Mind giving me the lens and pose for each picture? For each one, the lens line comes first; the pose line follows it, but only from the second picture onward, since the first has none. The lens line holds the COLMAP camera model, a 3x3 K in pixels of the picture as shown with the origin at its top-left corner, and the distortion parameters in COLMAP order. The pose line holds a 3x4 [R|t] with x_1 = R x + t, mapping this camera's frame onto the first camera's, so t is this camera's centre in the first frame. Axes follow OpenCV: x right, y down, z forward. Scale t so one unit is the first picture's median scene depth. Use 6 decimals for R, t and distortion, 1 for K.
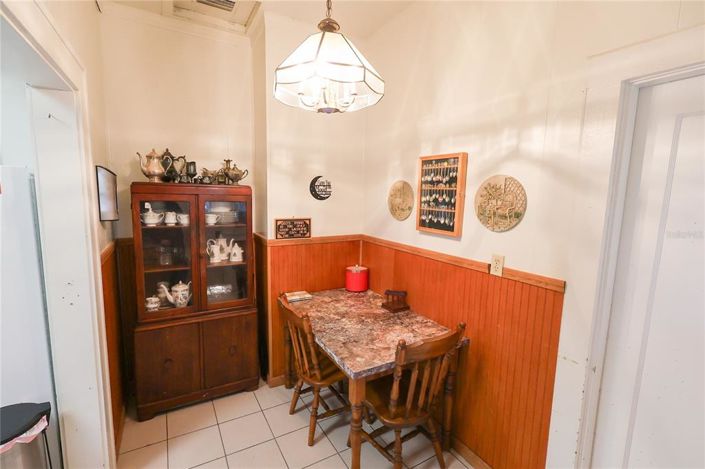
lens RADIAL K [[327.8, 0, 353.0], [0, 327.8, 234.5], [0, 0, 1]] dist [0.001568, 0.000376]
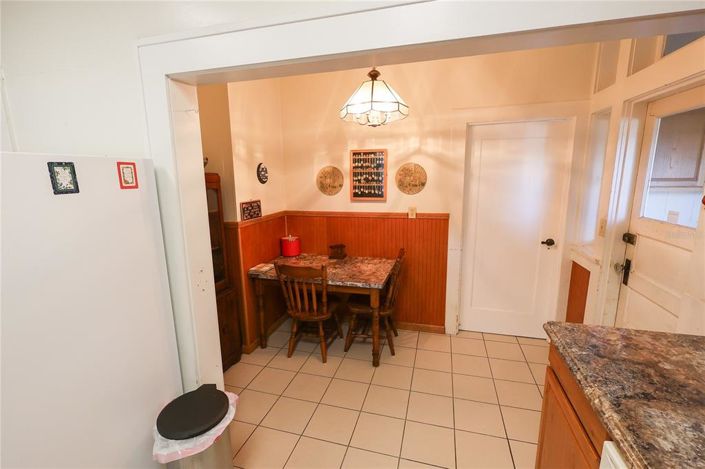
lens RADIAL K [[320.4, 0, 351.7], [0, 320.4, 234.8], [0, 0, 1]] dist [-0.000170, 0.000002]
pose [[0.717261, -0.159918, 0.678206, -0.857878], [0.119853, 0.987116, 0.106003, -0.011551], [-0.686420, 0.005253, 0.727186, -0.053729]]
